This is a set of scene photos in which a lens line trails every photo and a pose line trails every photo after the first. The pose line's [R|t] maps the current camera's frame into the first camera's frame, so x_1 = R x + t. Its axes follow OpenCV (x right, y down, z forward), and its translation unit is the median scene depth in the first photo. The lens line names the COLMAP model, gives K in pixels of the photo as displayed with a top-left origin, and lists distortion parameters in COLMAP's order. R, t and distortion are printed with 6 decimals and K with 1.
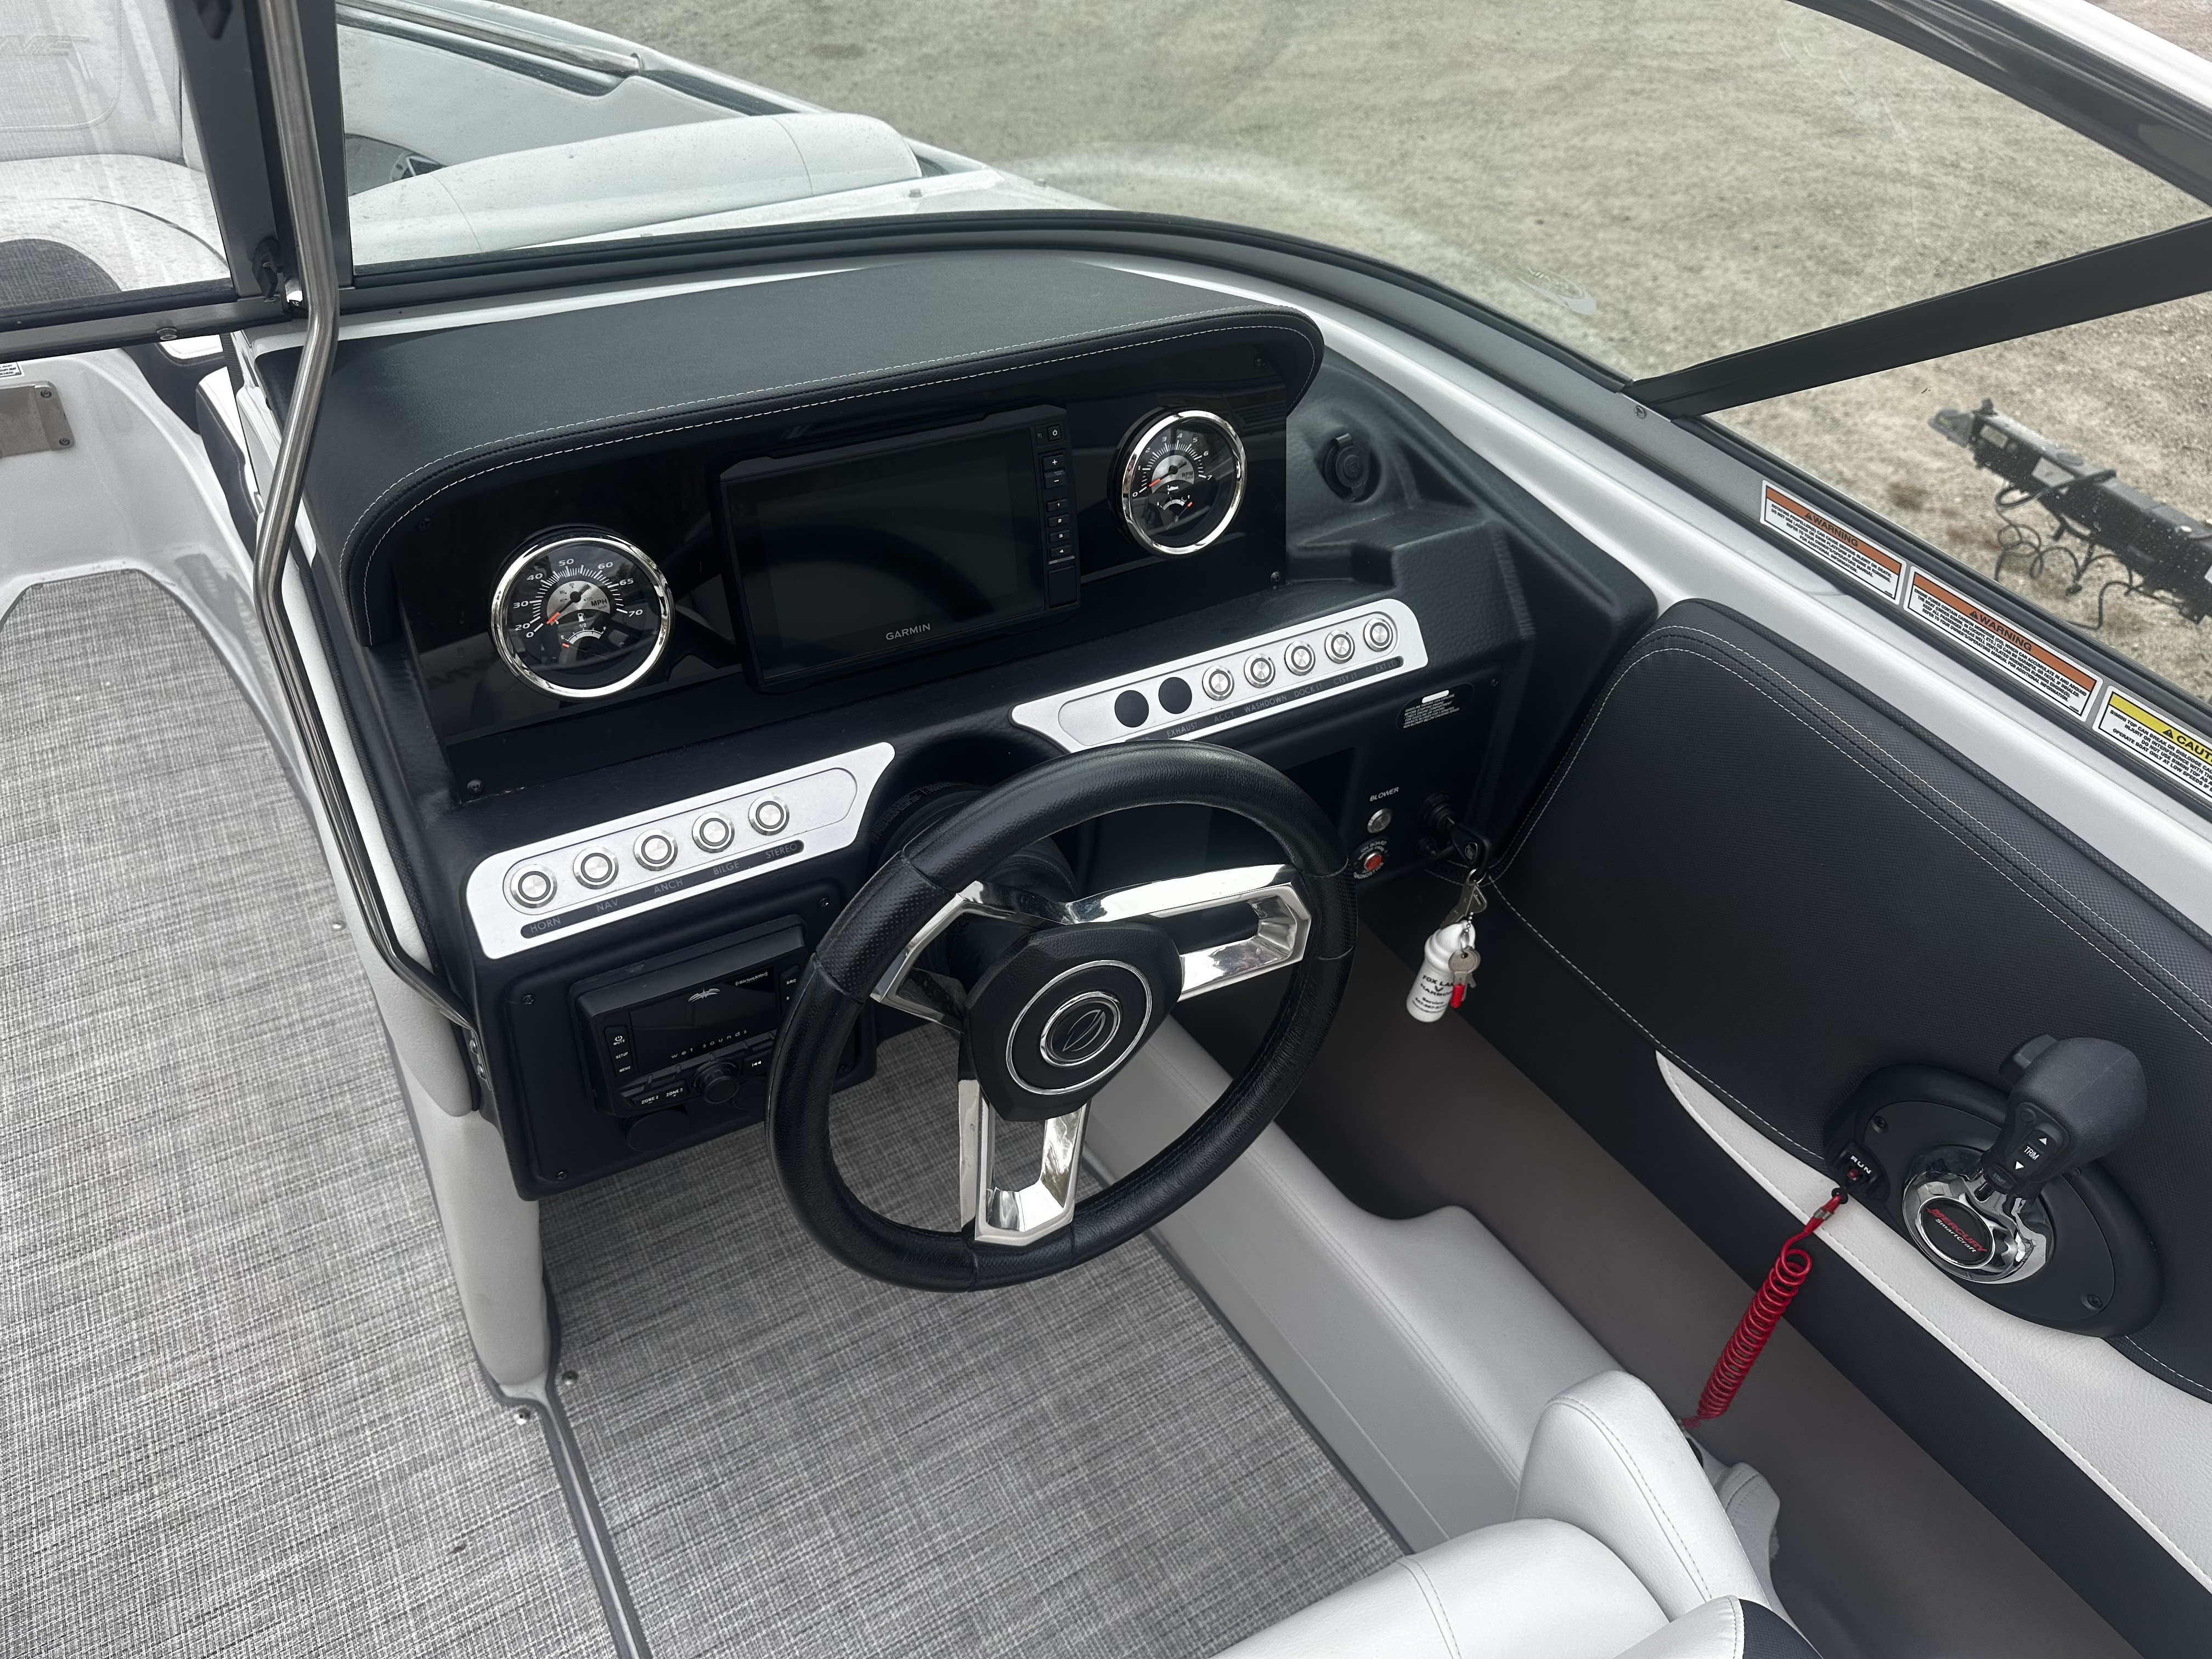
lens RADIAL K [[1589.5, 0, 1107.6], [0, 1589.5, 878.6], [0, 0, 1]] dist [-0.069512, 0.002324]
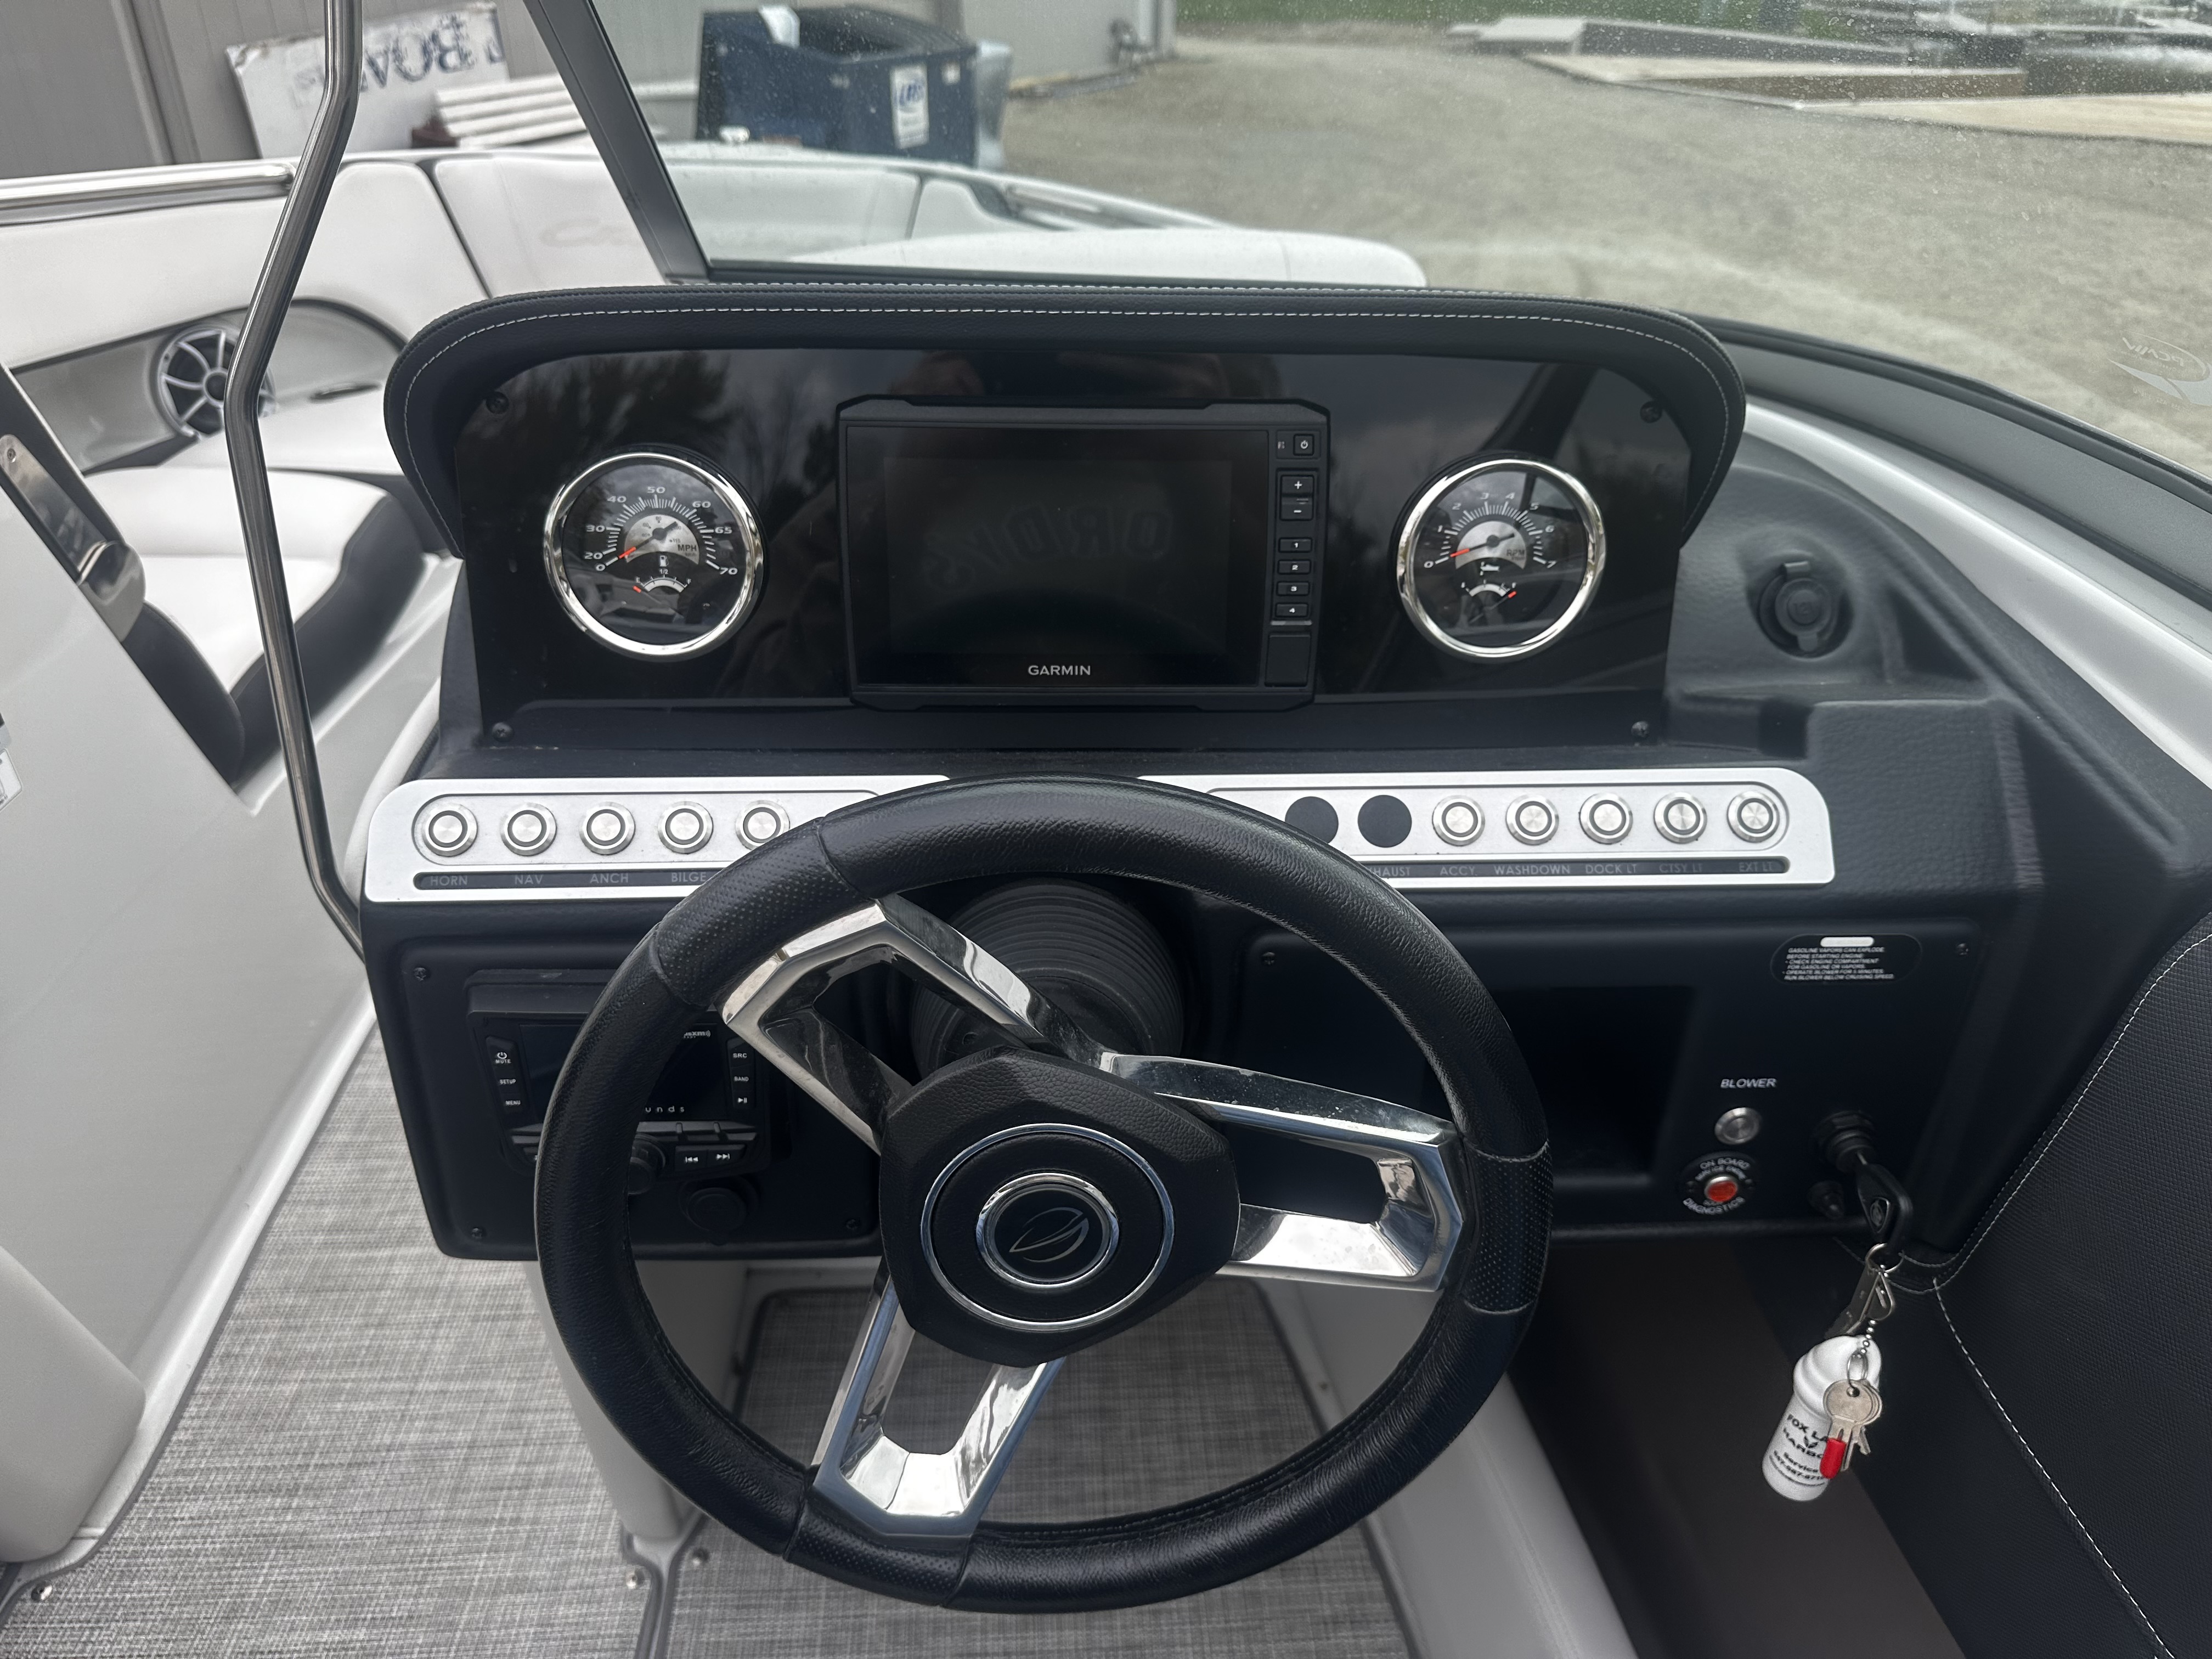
lens RADIAL K [[1585.7, 0, 1049.4], [0, 1585.7, 828.1], [0, 0, 1]] dist [-0.041987, -0.002010]
pose [[0.876244, 0.192751, -0.441637, 0.192054], [-0.287972, 0.944310, -0.159219, 0.032775], [0.386352, 0.266693, 0.882953, 0.307171]]
